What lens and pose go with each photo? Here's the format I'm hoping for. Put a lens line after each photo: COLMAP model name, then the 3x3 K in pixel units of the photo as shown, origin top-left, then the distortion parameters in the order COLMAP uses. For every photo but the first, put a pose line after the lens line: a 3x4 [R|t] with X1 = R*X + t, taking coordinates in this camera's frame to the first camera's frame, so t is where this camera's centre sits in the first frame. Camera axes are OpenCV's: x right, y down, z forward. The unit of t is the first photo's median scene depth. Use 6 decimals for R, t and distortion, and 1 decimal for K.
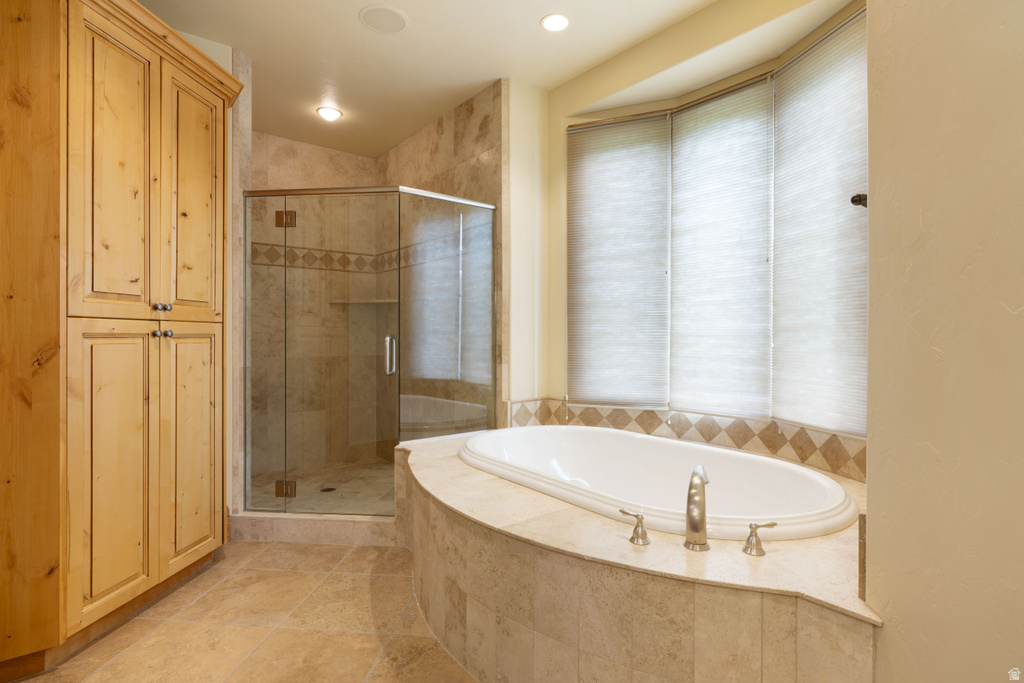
lens RADIAL K [[512.8, 0, 510.4], [0, 512.8, 338.3], [0, 0, 1]] dist [-0.001567, 0.000960]
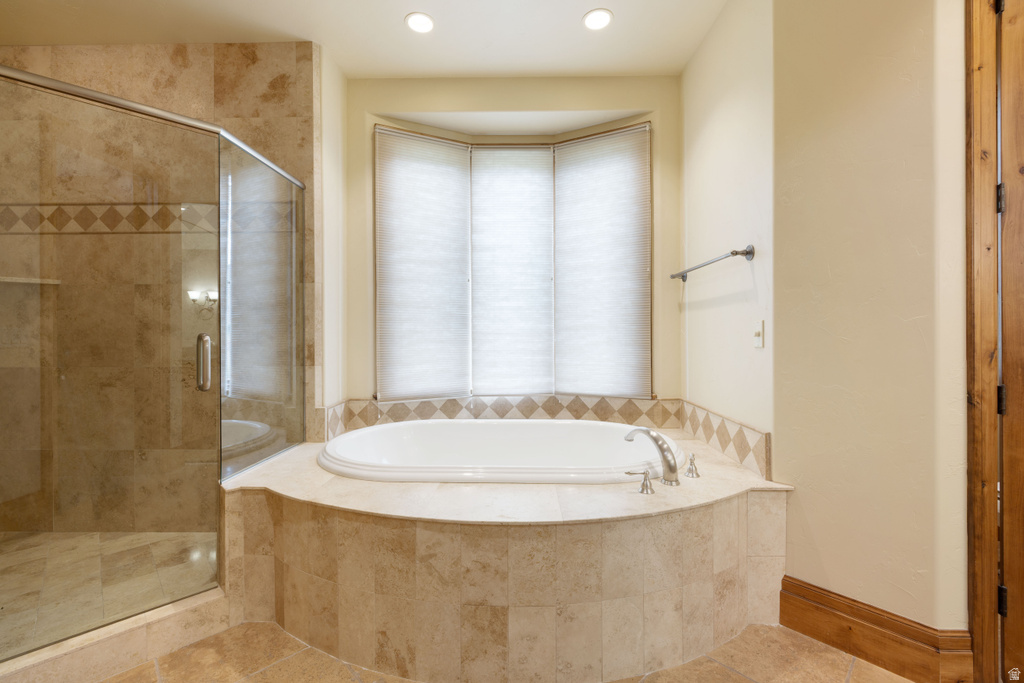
lens RADIAL K [[435.5, 0, 511.5], [0, 435.5, 336.0], [0, 0, 1]] dist [0.003023, 0.000380]
pose [[0.639299, -0.004786, 0.768943, -0.408782], [0.008320, 0.999965, -0.000694, 0.001434], [-0.768913, 0.006841, 0.639317, 0.282801]]
